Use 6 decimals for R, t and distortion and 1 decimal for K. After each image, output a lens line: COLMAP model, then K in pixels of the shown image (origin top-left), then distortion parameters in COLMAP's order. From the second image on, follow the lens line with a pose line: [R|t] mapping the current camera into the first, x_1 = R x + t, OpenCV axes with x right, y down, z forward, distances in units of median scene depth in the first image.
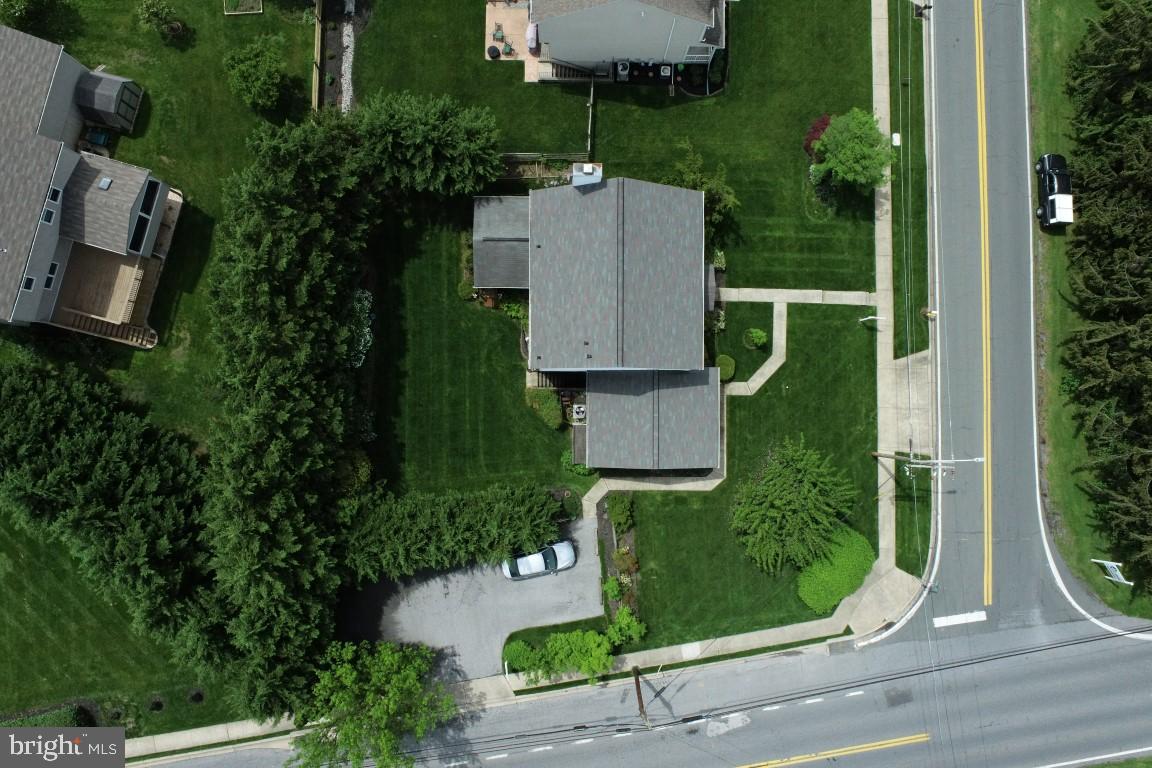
lens RADIAL K [[777.0, 0, 576.0], [0, 777.0, 384.0], [0, 0, 1]] dist [-0.015152, 0.002682]
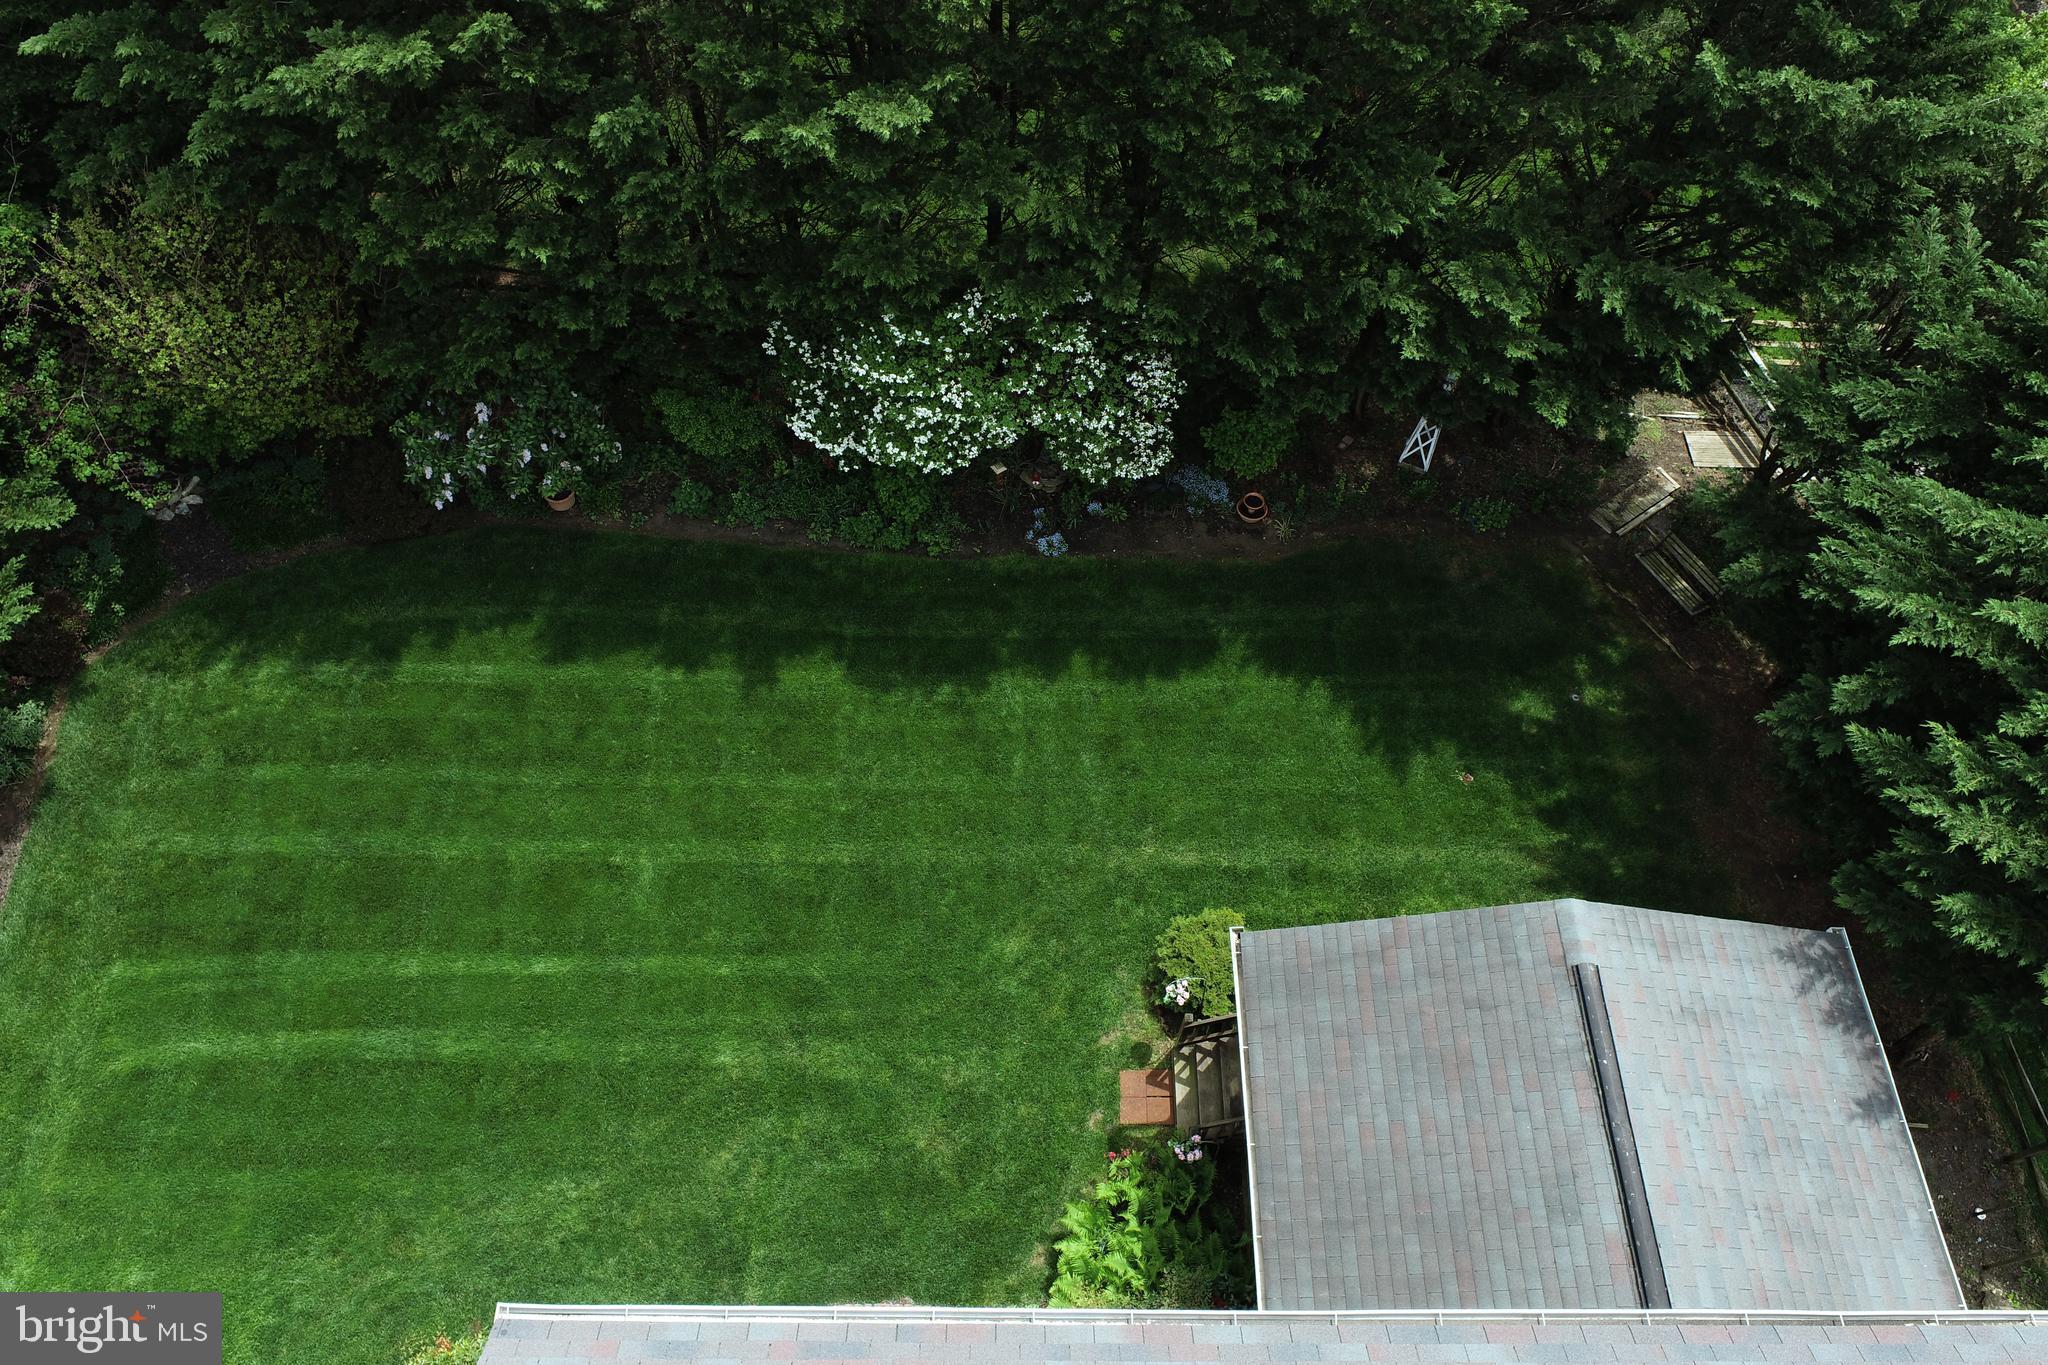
lens RADIAL K [[1413.3, 0, 1024.0], [0, 1413.3, 682.5], [0, 0, 1]] dist [-0.009179, -0.001053]
pose [[-0.000461, 0.836174, -0.548464, -0.021732], [-1.000000, -0.000080, 0.000717, -0.079757], [0.000556, 0.548464, 0.836174, 0.703561]]
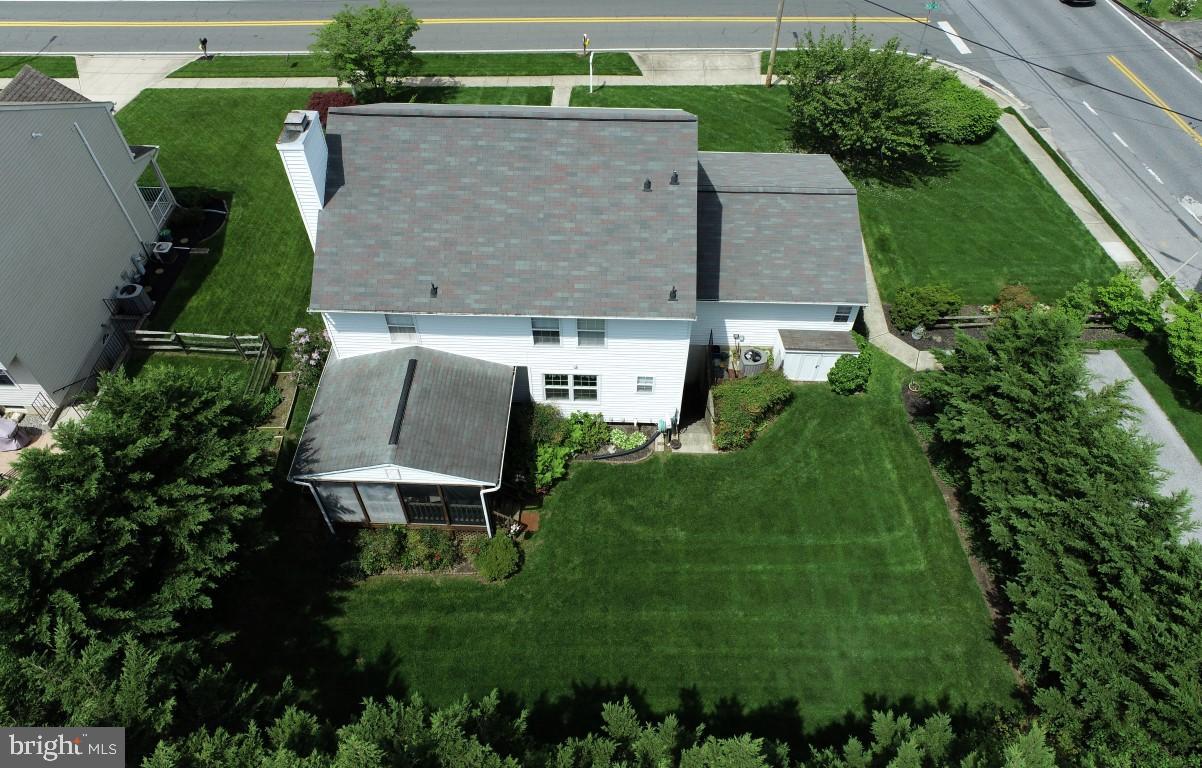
lens RADIAL K [[815.8, 0, 604.5], [0, 815.8, 363.5], [0, 0, 1]] dist [-0.018518, -0.000427]
pose [[0.020967, -0.767039, 0.641258, -0.345397], [0.999425, 0.033164, 0.006990, -0.067650], [-0.026628, 0.640743, 0.767294, 0.573974]]
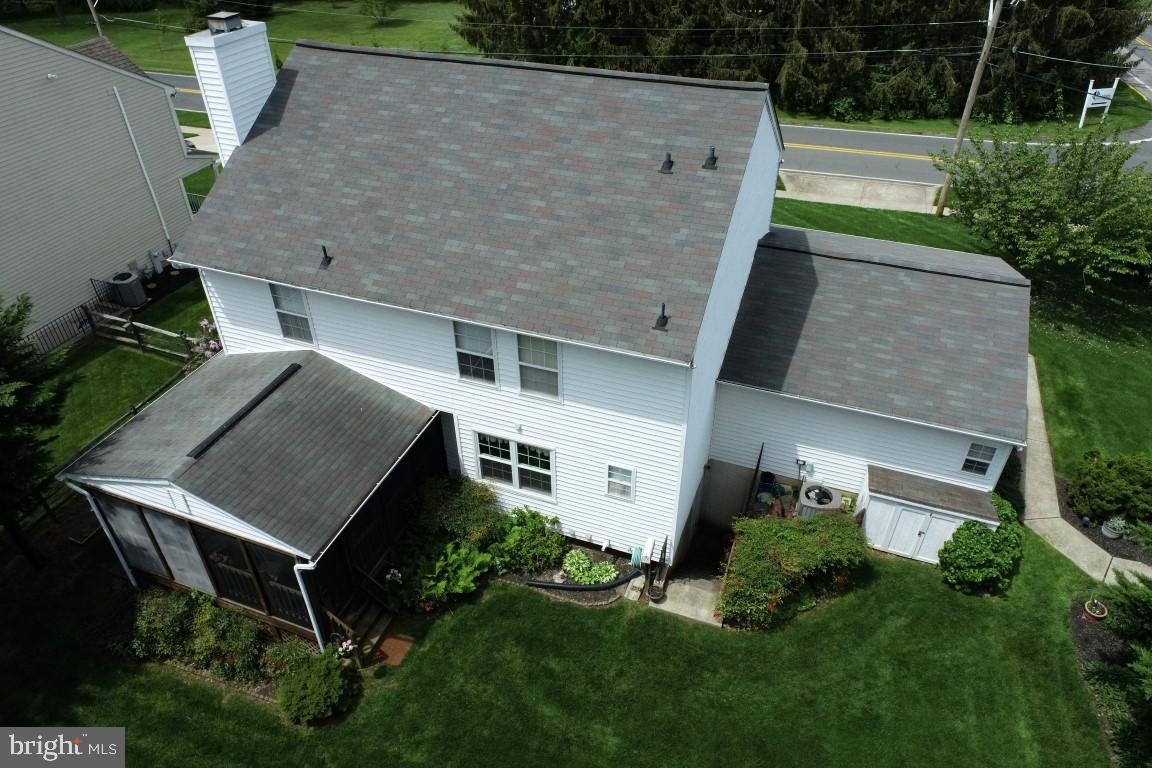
lens RADIAL K [[777.0, 0, 576.0], [0, 777.0, 384.0], [0, 0, 1]] dist [-0.015152, 0.002682]
pose [[0.346610, -0.573030, 0.742629, -0.246700], [0.937983, 0.217649, -0.269846, 0.015652], [-0.007002, 0.790105, 0.612932, 0.743355]]
